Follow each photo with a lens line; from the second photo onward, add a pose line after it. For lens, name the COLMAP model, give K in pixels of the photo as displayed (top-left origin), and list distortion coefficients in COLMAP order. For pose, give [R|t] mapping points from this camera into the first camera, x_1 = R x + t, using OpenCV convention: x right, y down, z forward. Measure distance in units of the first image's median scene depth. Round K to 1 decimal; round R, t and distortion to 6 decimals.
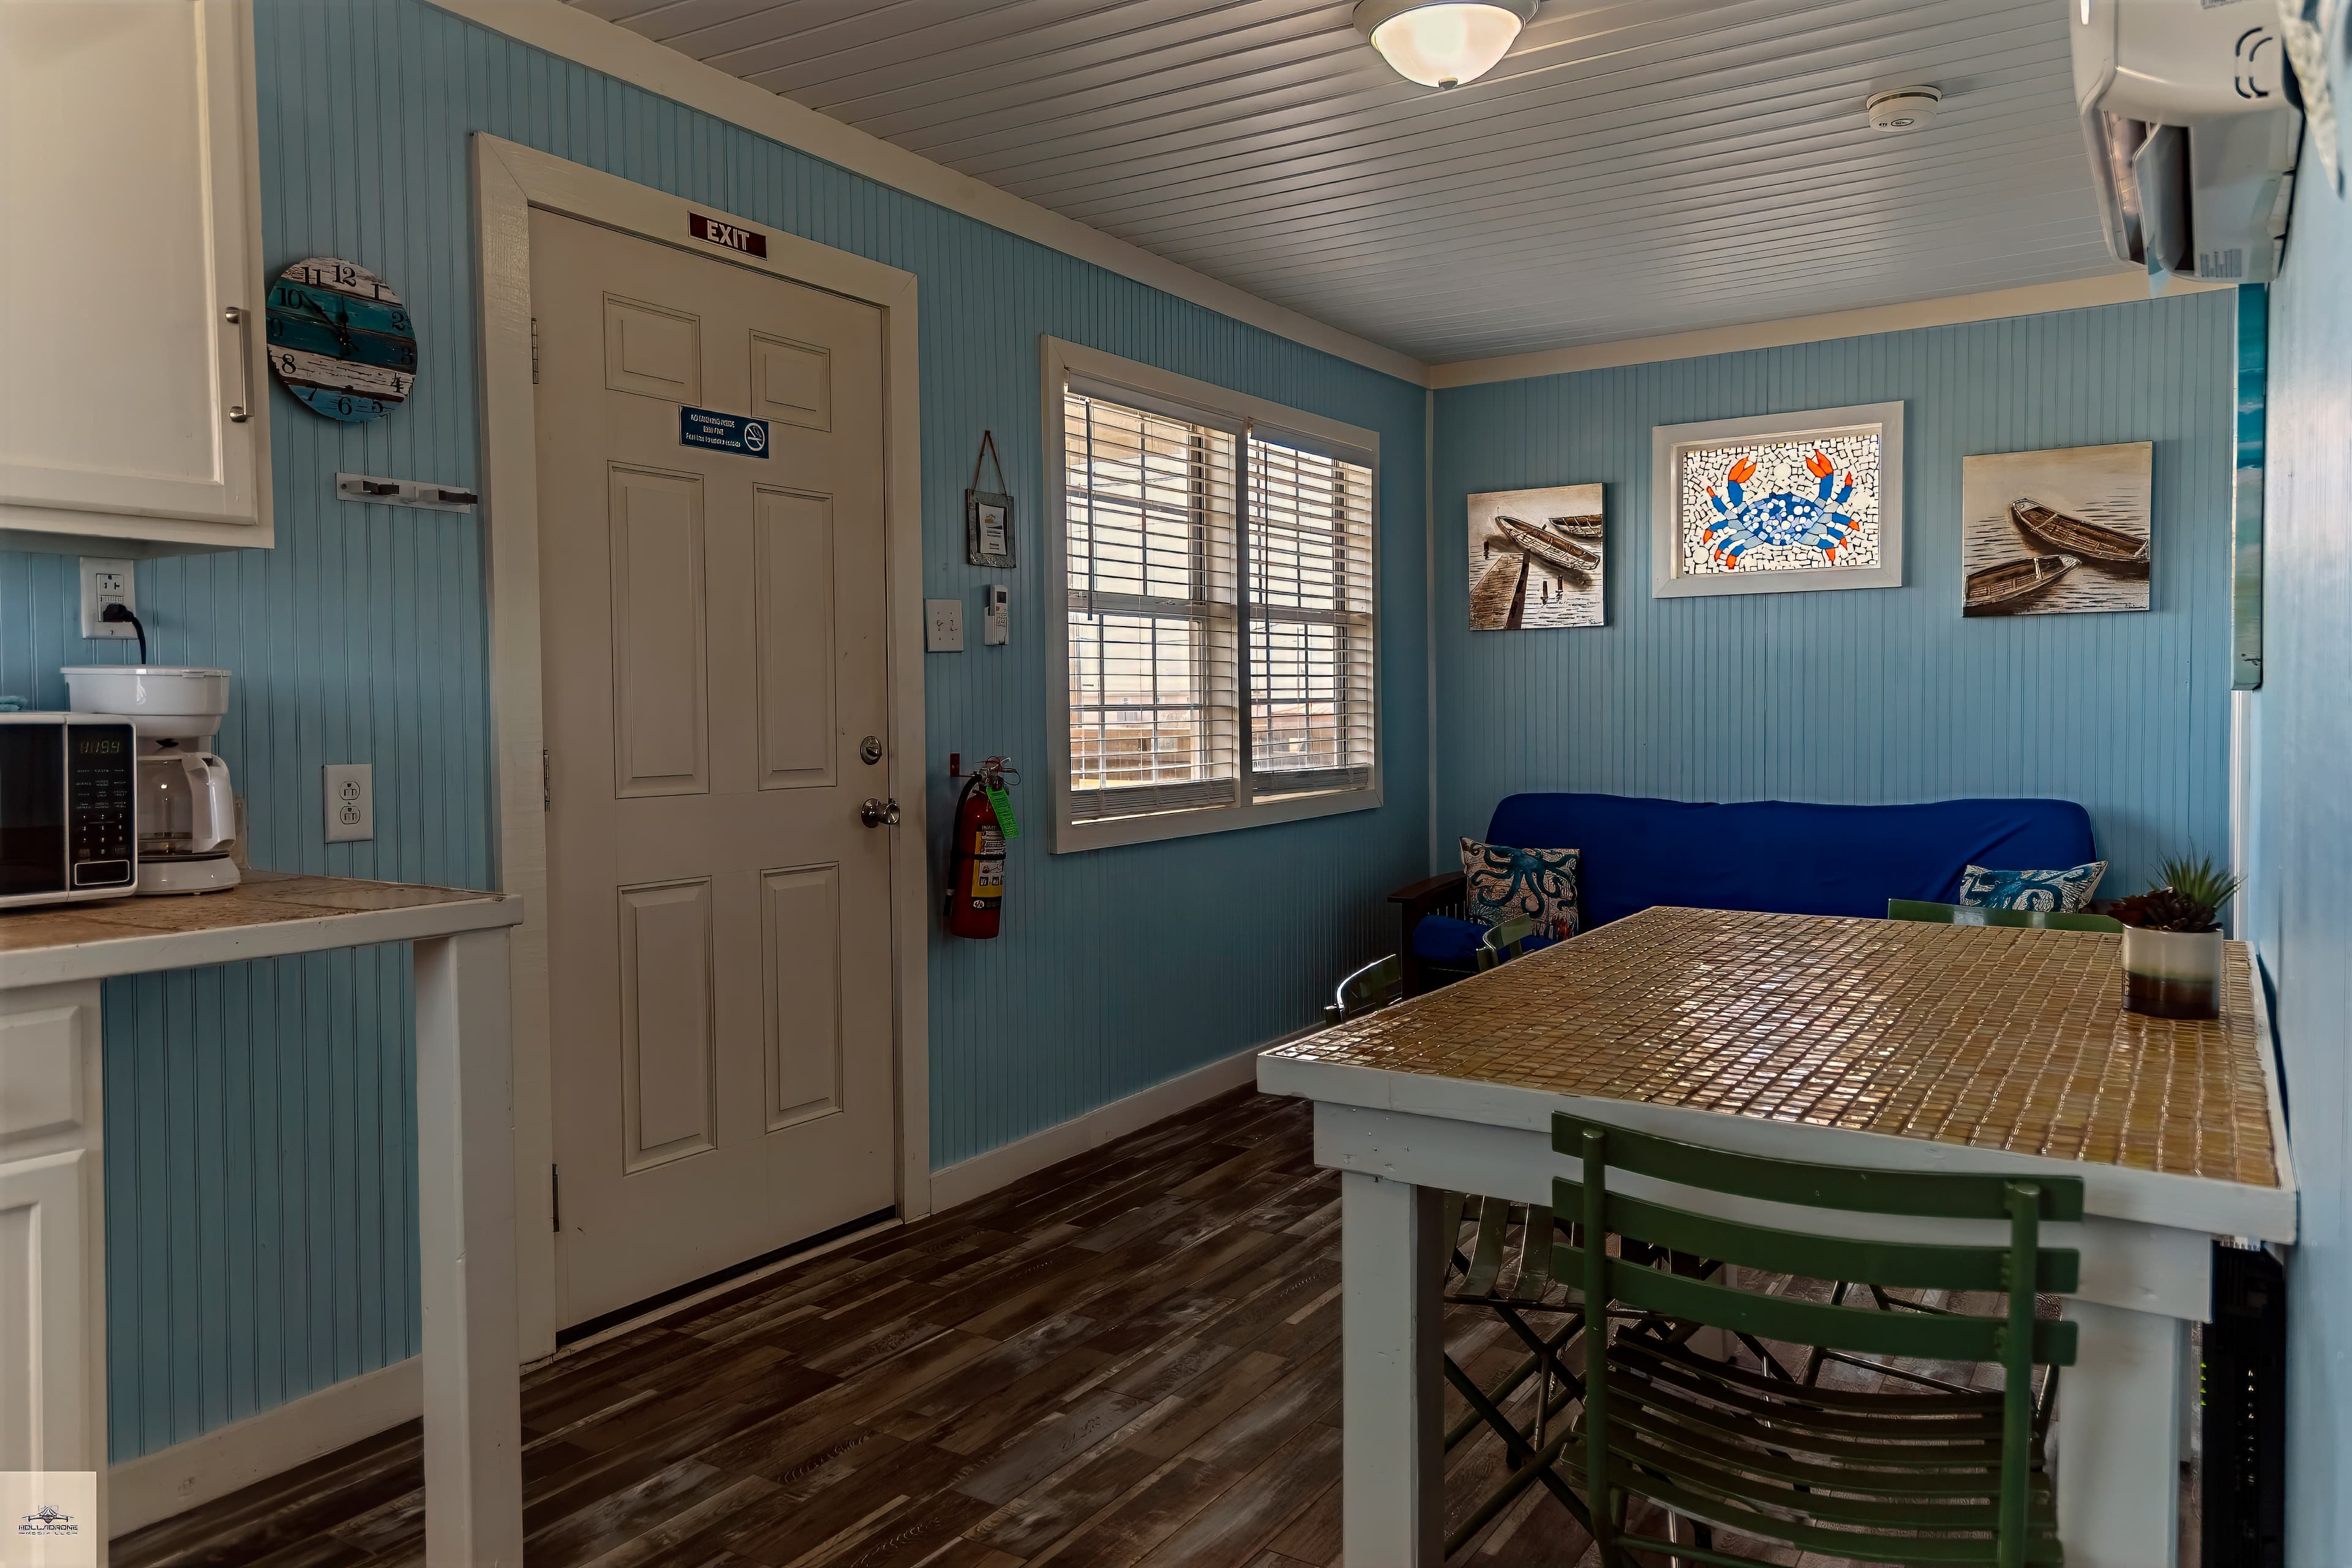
lens RADIAL K [[1648.5, 0, 1178.8], [0, 1648.5, 770.4], [0, 0, 1]] dist [0.024637, 0.000322]
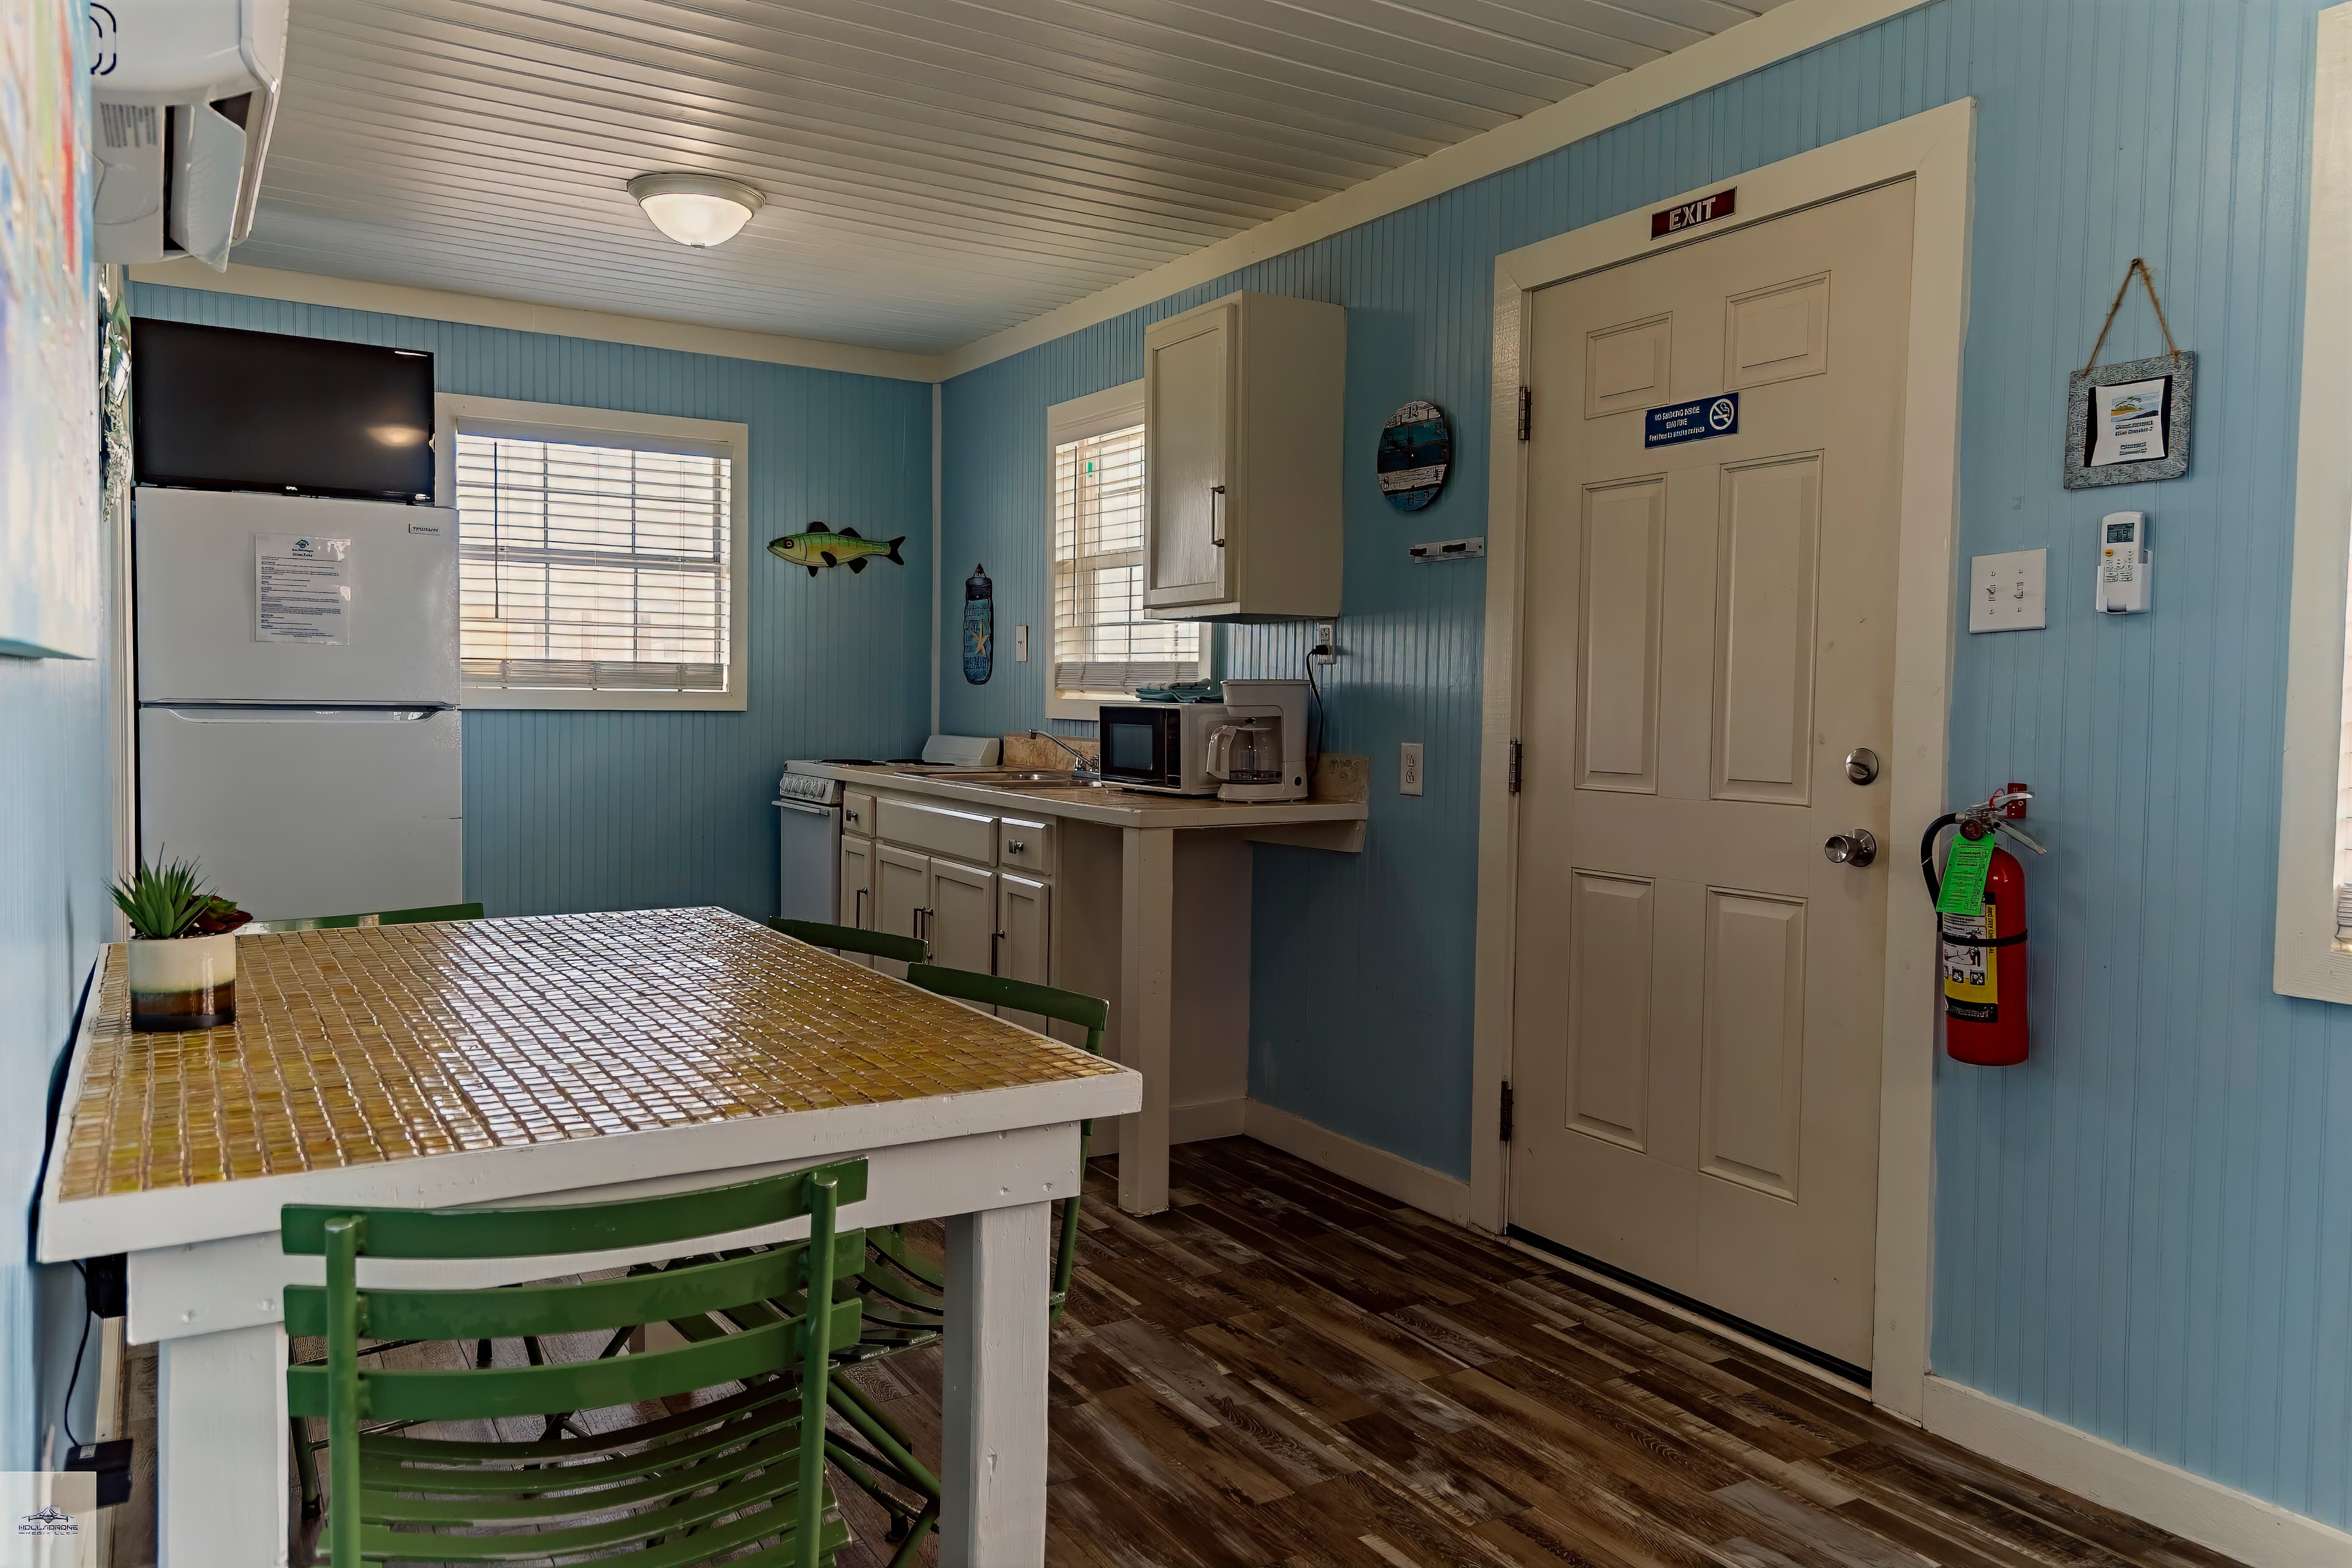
lens RADIAL K [[1648.5, 0, 1179.8], [0, 1648.5, 786.2], [0, 0, 1]] dist [0.024637, 0.000322]
pose [[-0.449953, 0.041465, -0.892089, 0.766030], [-0.049137, 0.996259, 0.071091, -0.050428], [0.891699, 0.075822, -0.446232, 1.253090]]
